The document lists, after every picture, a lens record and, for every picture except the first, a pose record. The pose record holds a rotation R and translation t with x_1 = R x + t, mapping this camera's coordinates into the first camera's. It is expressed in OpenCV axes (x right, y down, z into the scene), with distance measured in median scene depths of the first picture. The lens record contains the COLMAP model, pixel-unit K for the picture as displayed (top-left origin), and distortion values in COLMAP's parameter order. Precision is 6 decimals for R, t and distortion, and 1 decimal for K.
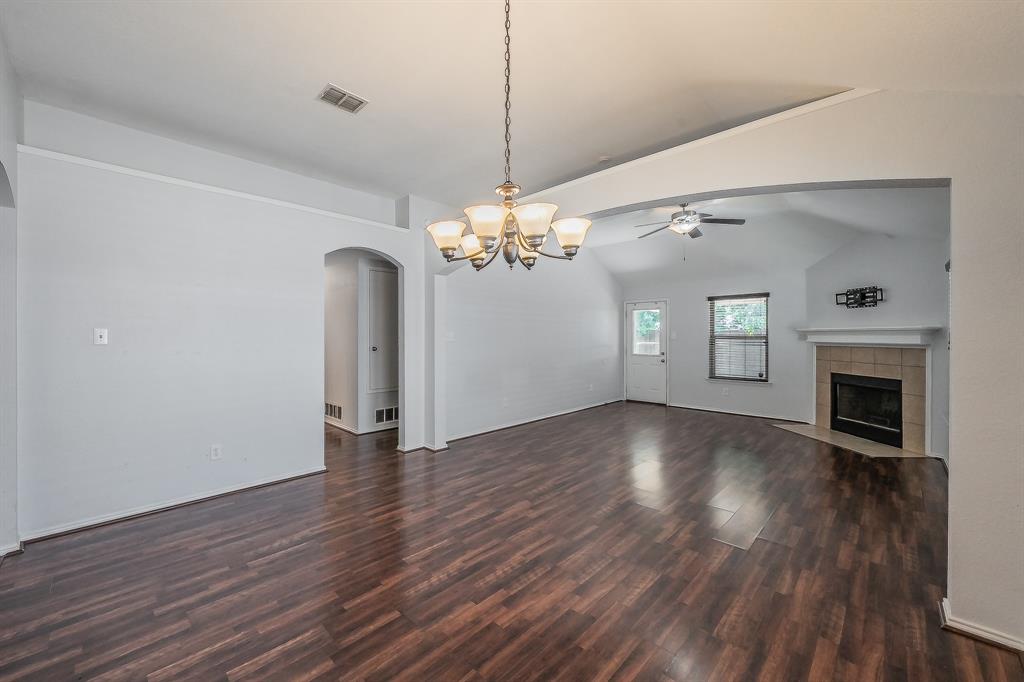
lens RADIAL K [[403.0, 0, 473.7], [0, 403.0, 337.2], [0, 0, 1]] dist [0.001012, 0.000043]
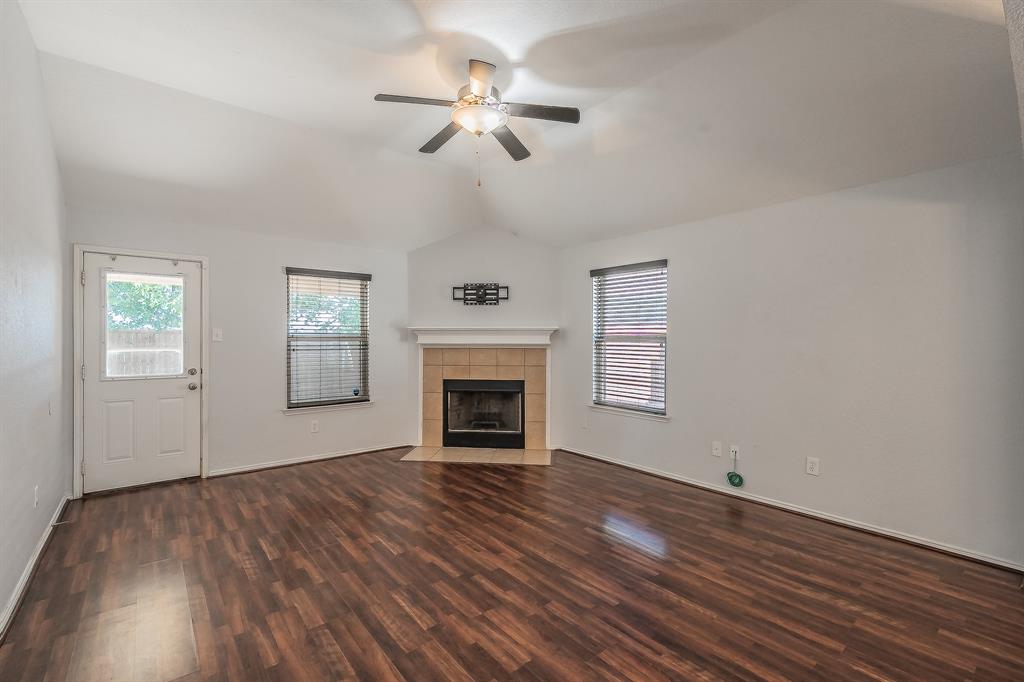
lens RADIAL K [[448.2, 0, 512.0], [0, 448.2, 341.0], [0, 0, 1]] dist [0.001466, 0.000194]
pose [[0.075984, -0.002771, 0.997105, -0.040845], [0.001375, 0.999995, 0.002675, 0.004917], [-0.997108, 0.001168, 0.075987, 0.788184]]
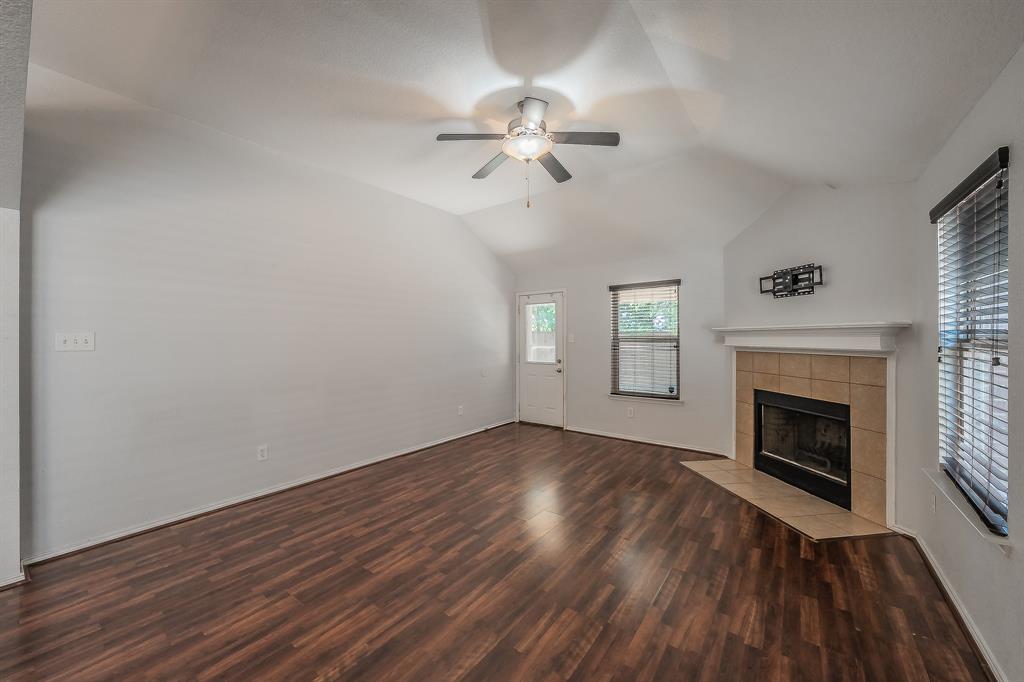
lens RADIAL K [[389.0, 0, 509.5], [0, 389.0, 338.1], [0, 0, 1]] dist [0.001010, 0.000146]
pose [[0.987163, -0.003188, 0.159682, 0.350540], [0.003532, 0.999992, -0.001865, -0.002331], [-0.159675, 0.002405, 0.987167, 0.391063]]
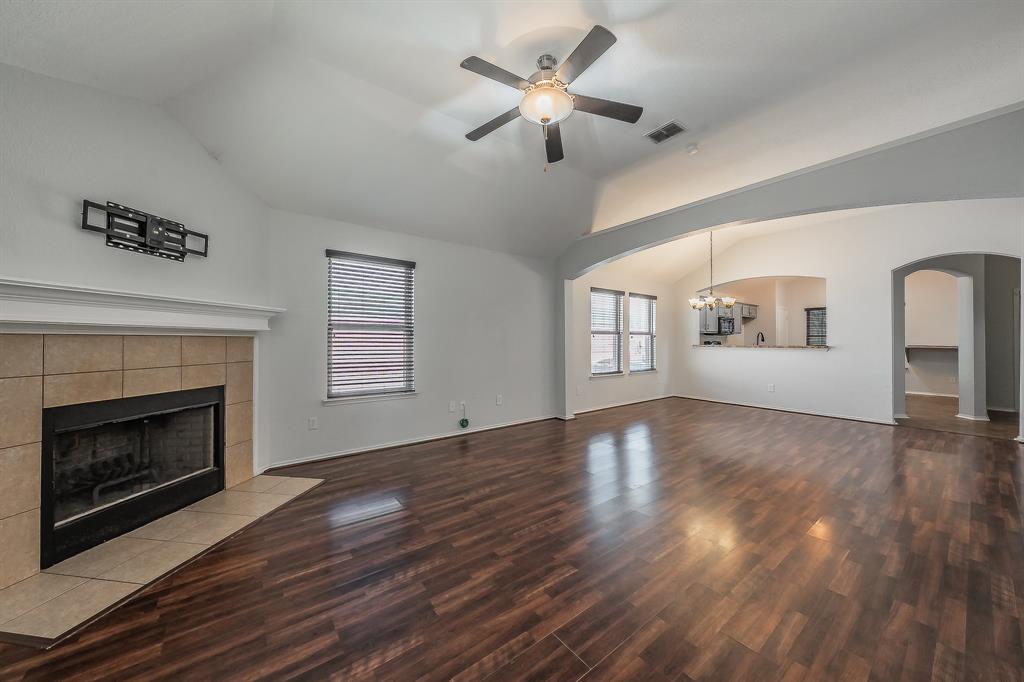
lens RADIAL K [[355.7, 0, 508.9], [0, 355.7, 339.7], [0, 0, 1]] dist [-0.000934, -0.000131]
pose [[-0.993376, -0.000616, 0.114910, 0.445353], [-0.000573, 1.000000, 0.000406, 0.026456], [-0.114910, 0.000337, -0.993376, 1.268185]]
